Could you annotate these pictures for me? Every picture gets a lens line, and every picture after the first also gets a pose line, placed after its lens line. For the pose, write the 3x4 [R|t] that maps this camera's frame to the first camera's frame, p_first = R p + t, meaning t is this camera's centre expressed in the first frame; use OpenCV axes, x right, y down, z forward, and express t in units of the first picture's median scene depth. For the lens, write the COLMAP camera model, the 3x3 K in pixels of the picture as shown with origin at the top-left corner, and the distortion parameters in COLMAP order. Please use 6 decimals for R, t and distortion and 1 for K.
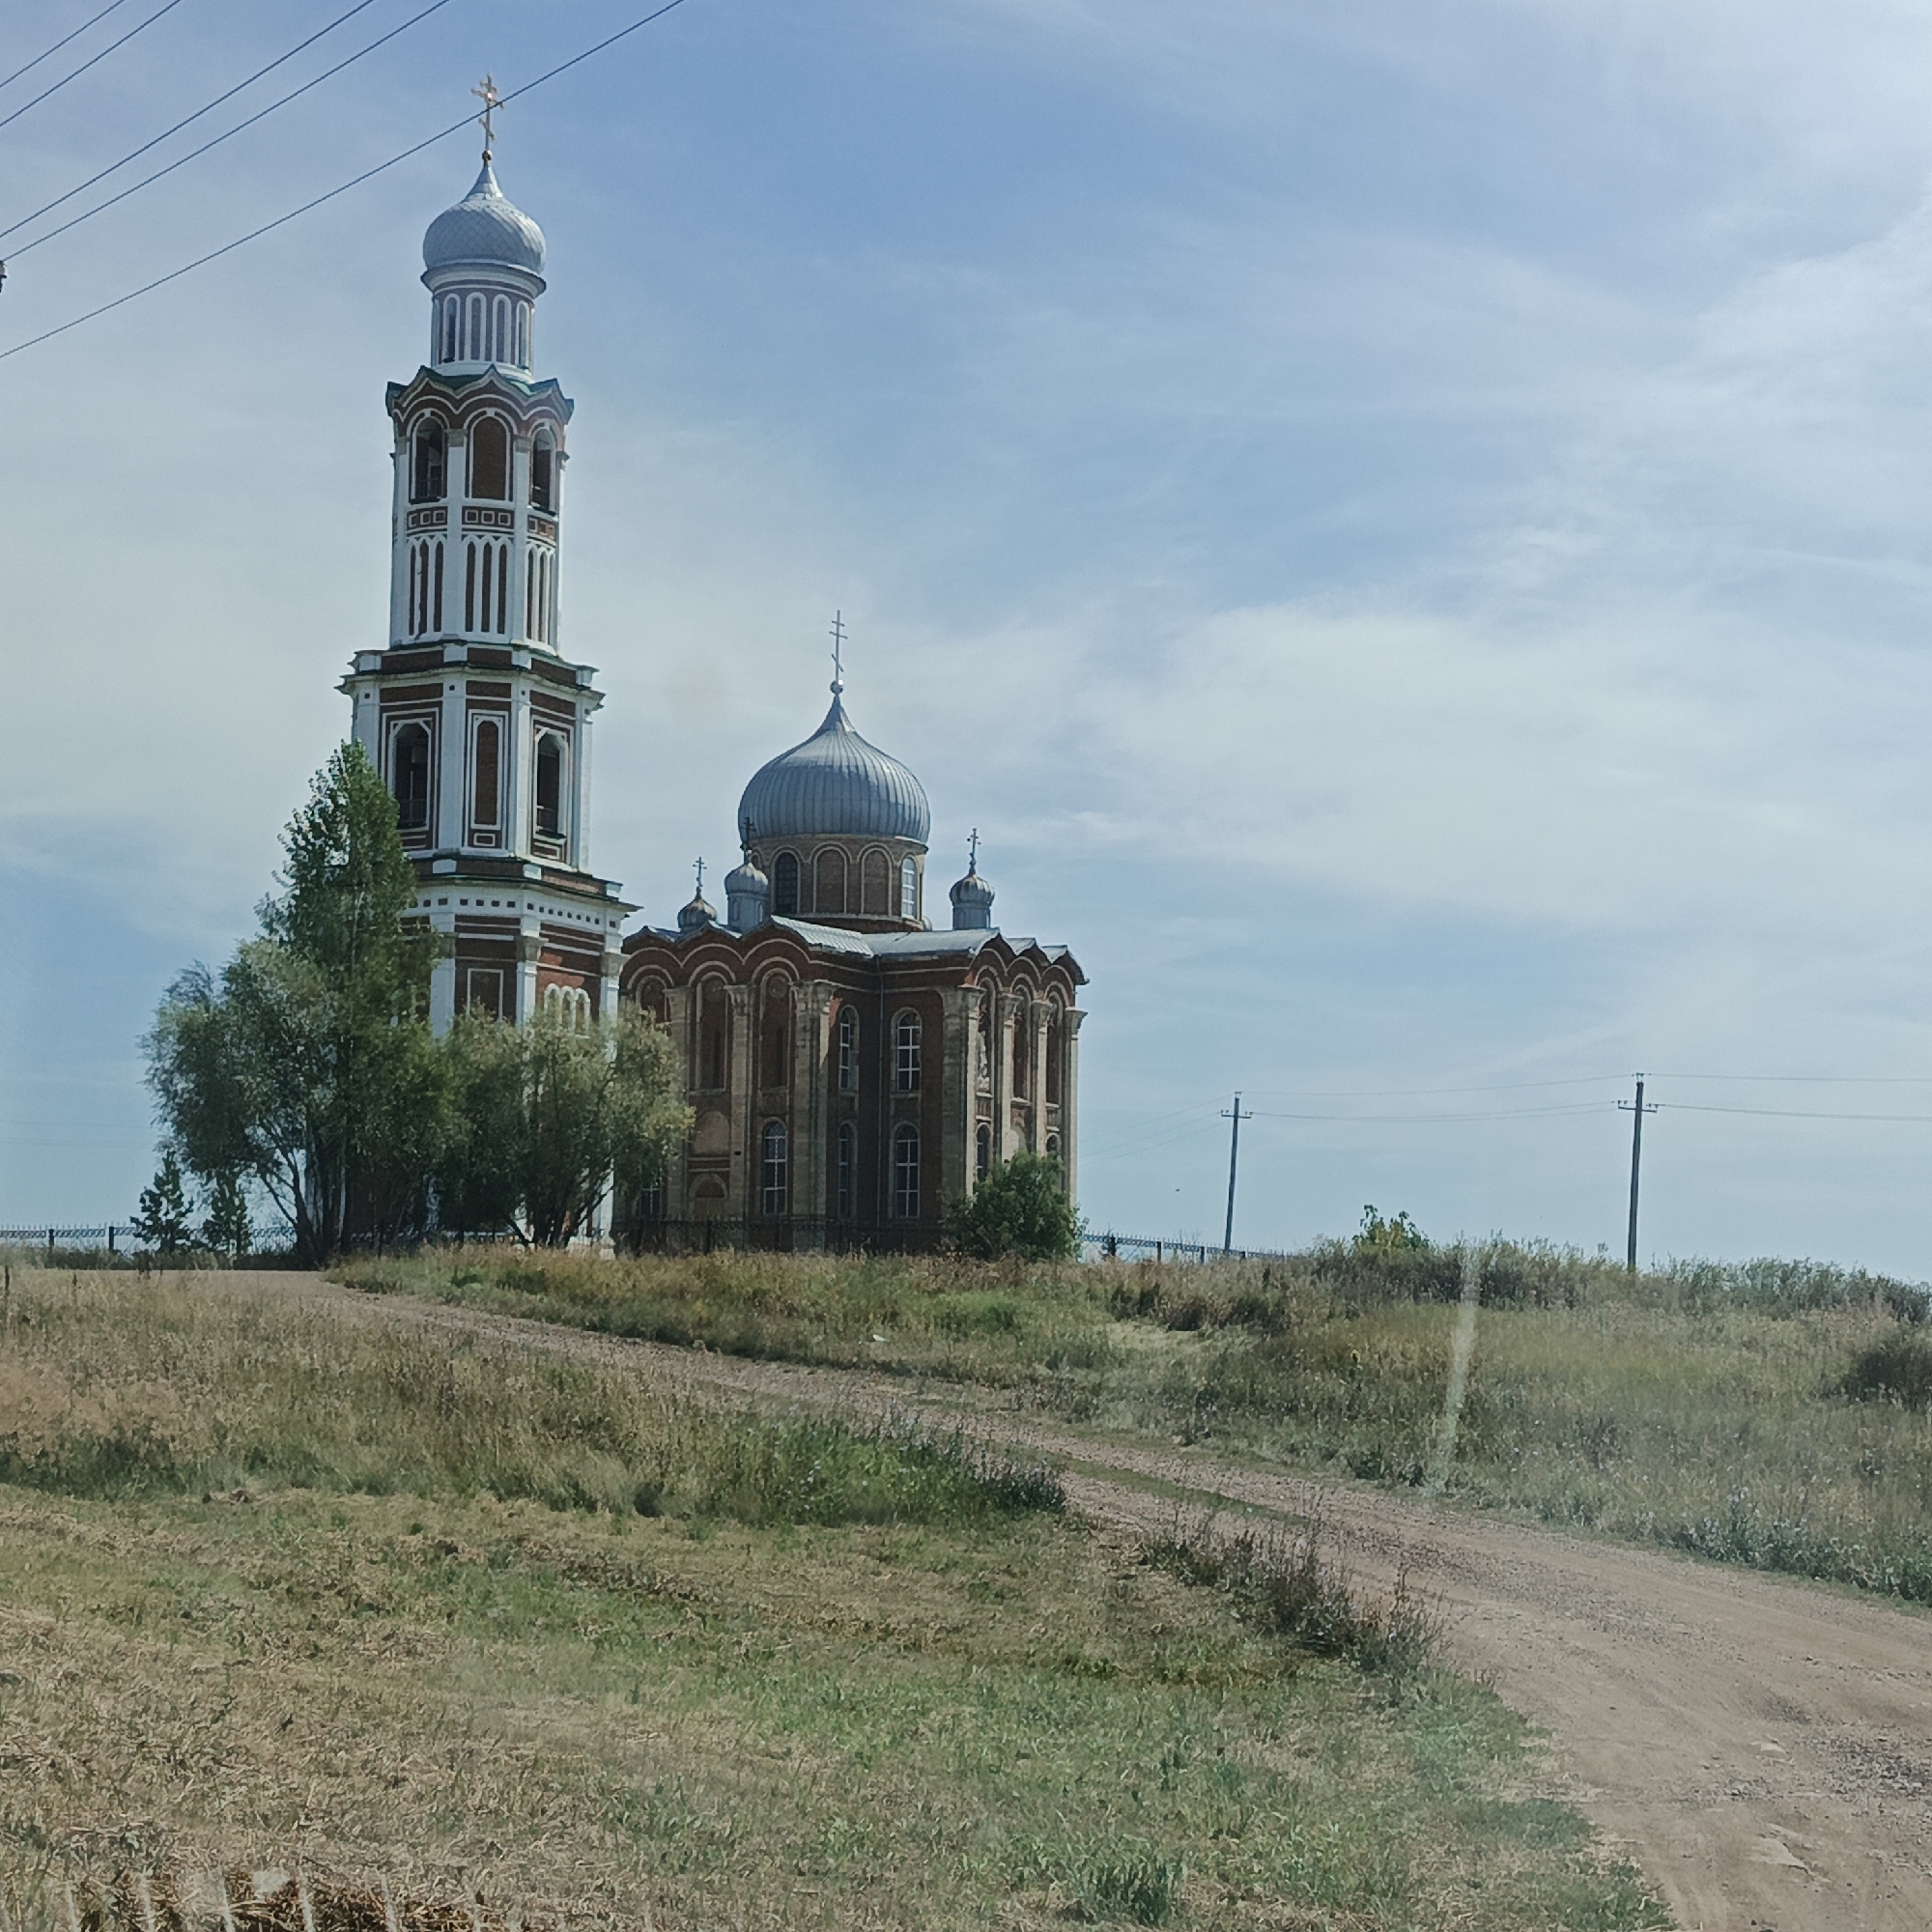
lens RADIAL K [[3728.0, 0, 966.0], [0, 3728.0, 966.0], [0, 0, 1]] dist [-0.030817, -0.064705]
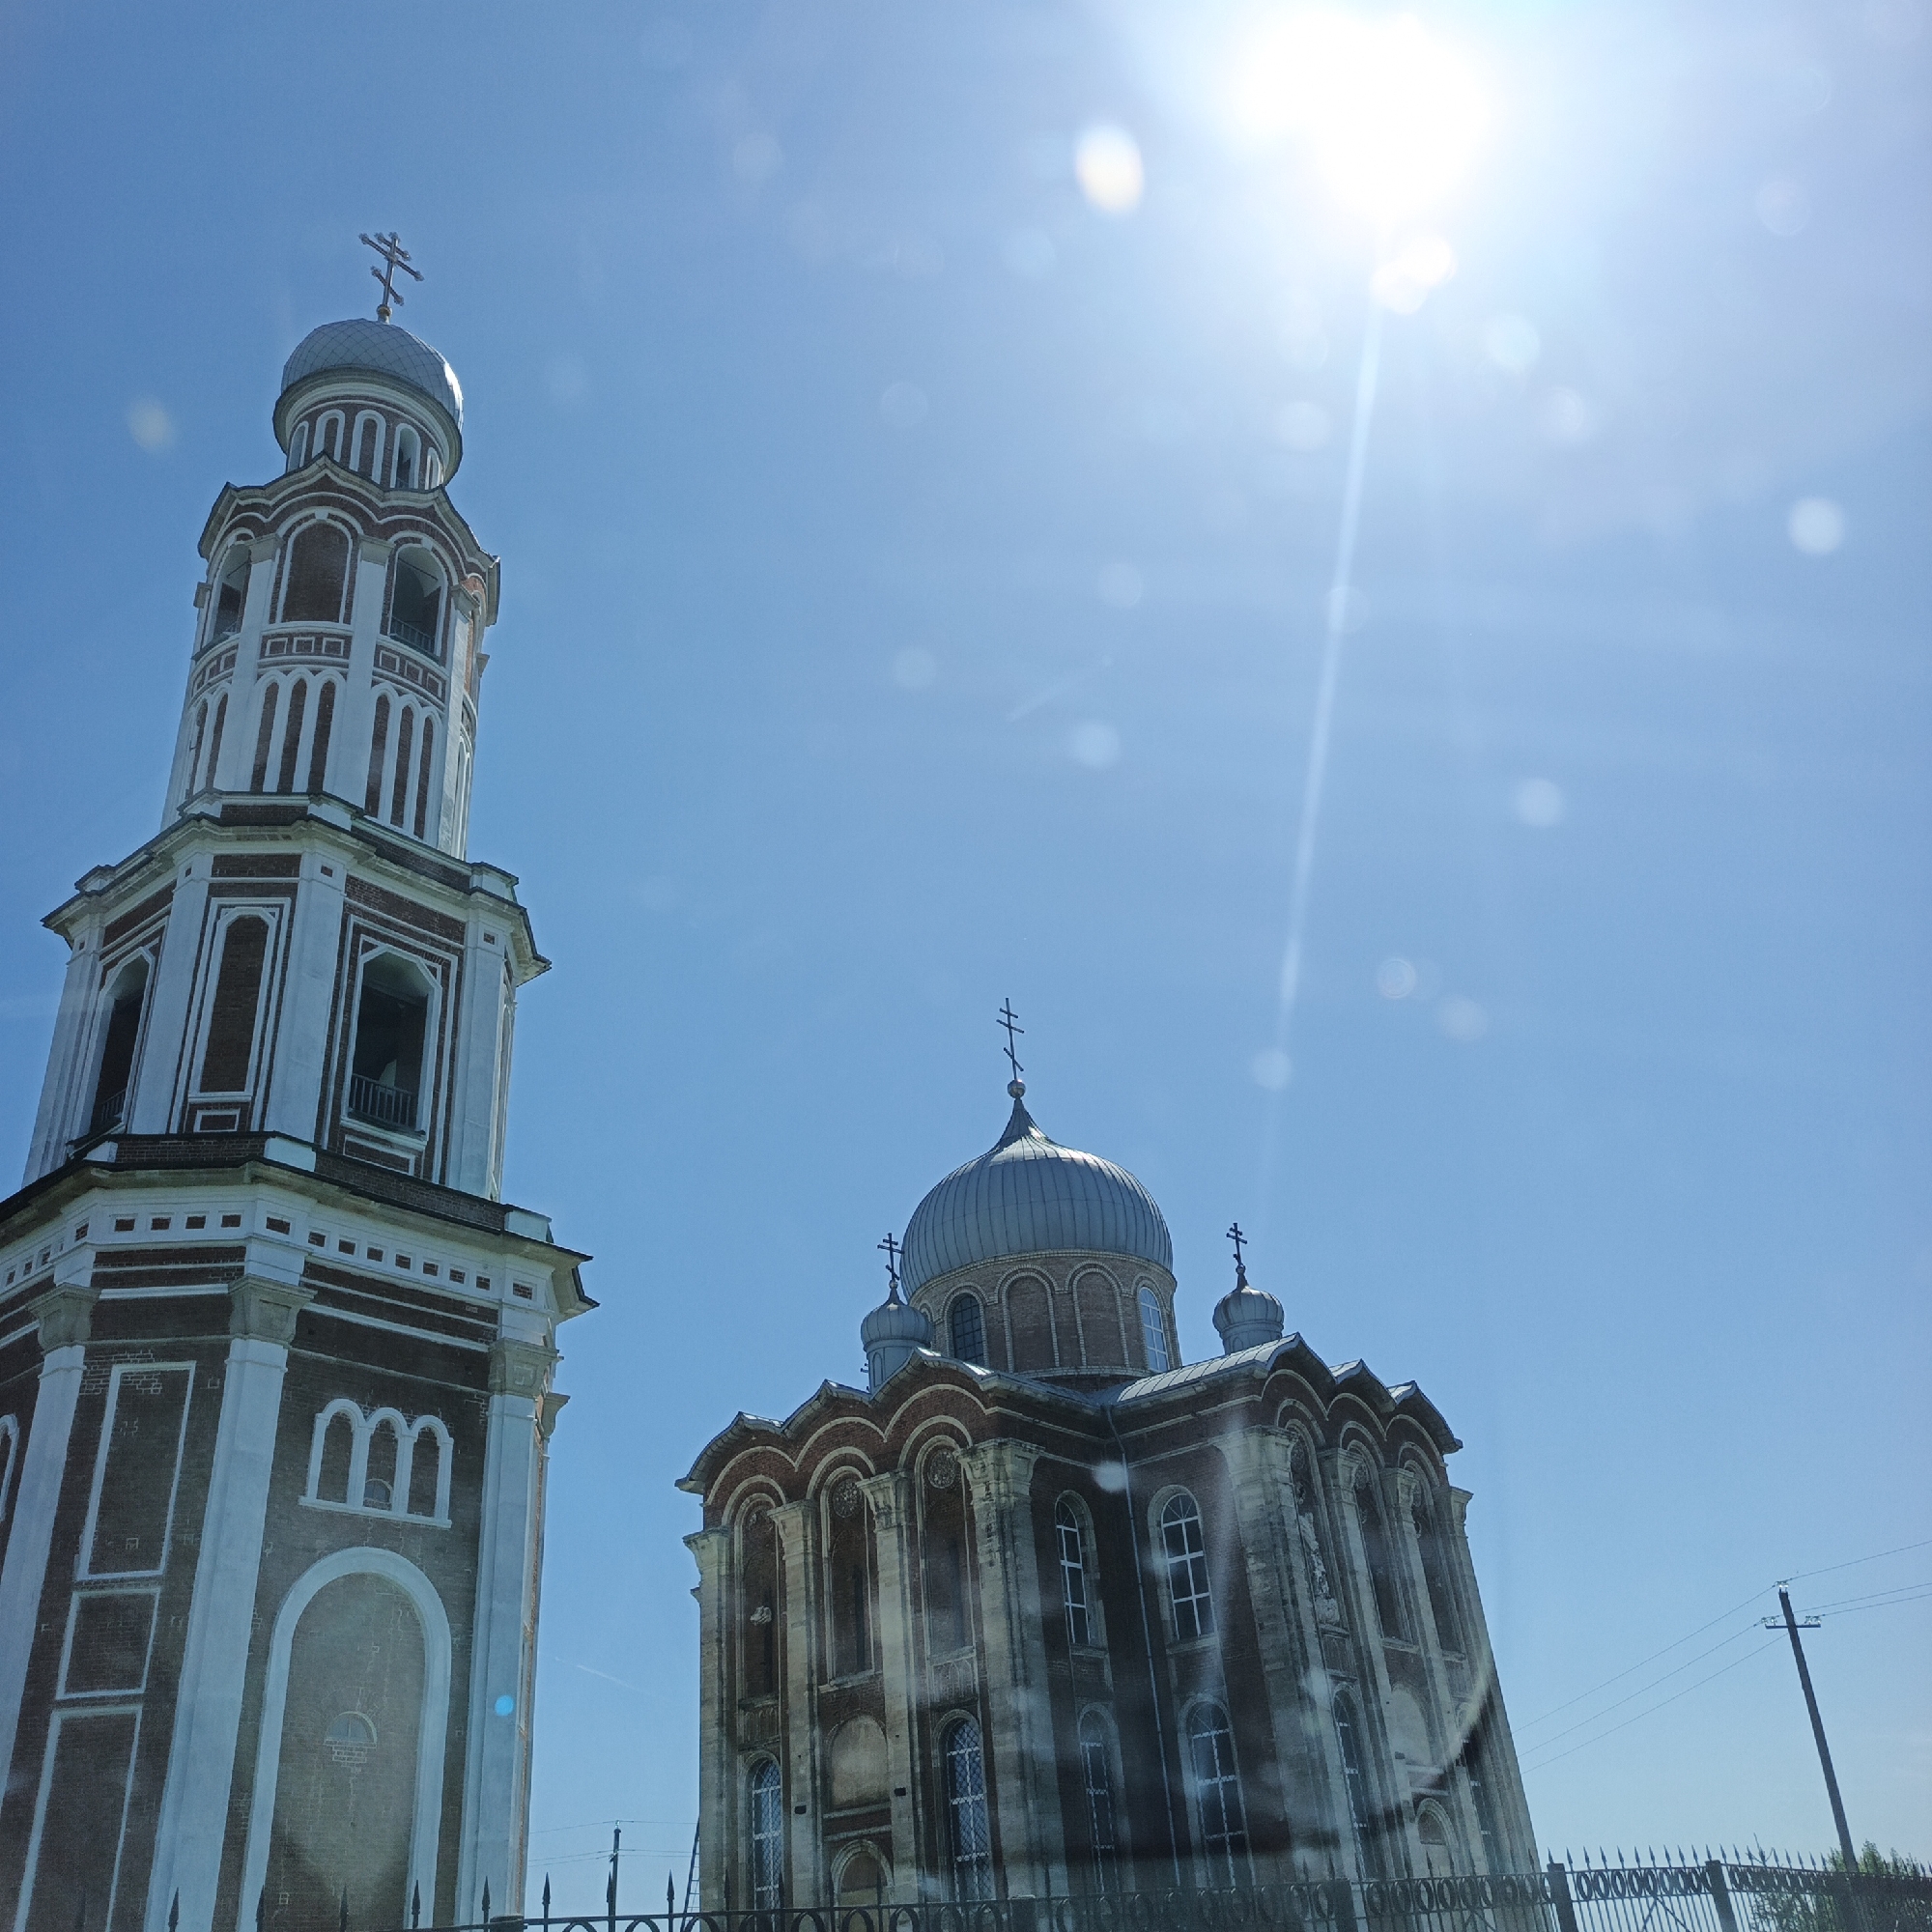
lens RADIAL K [[1808.7, 0, 922.1], [0, 1808.7, 927.2], [0, 0, 1]] dist [0.107440, -0.164794]
pose [[0.976440, -0.175299, -0.125839, -0.002202], [0.106948, 0.899627, -0.423360, 0.050364], [0.187423, 0.399927, 0.897180, 0.706707]]
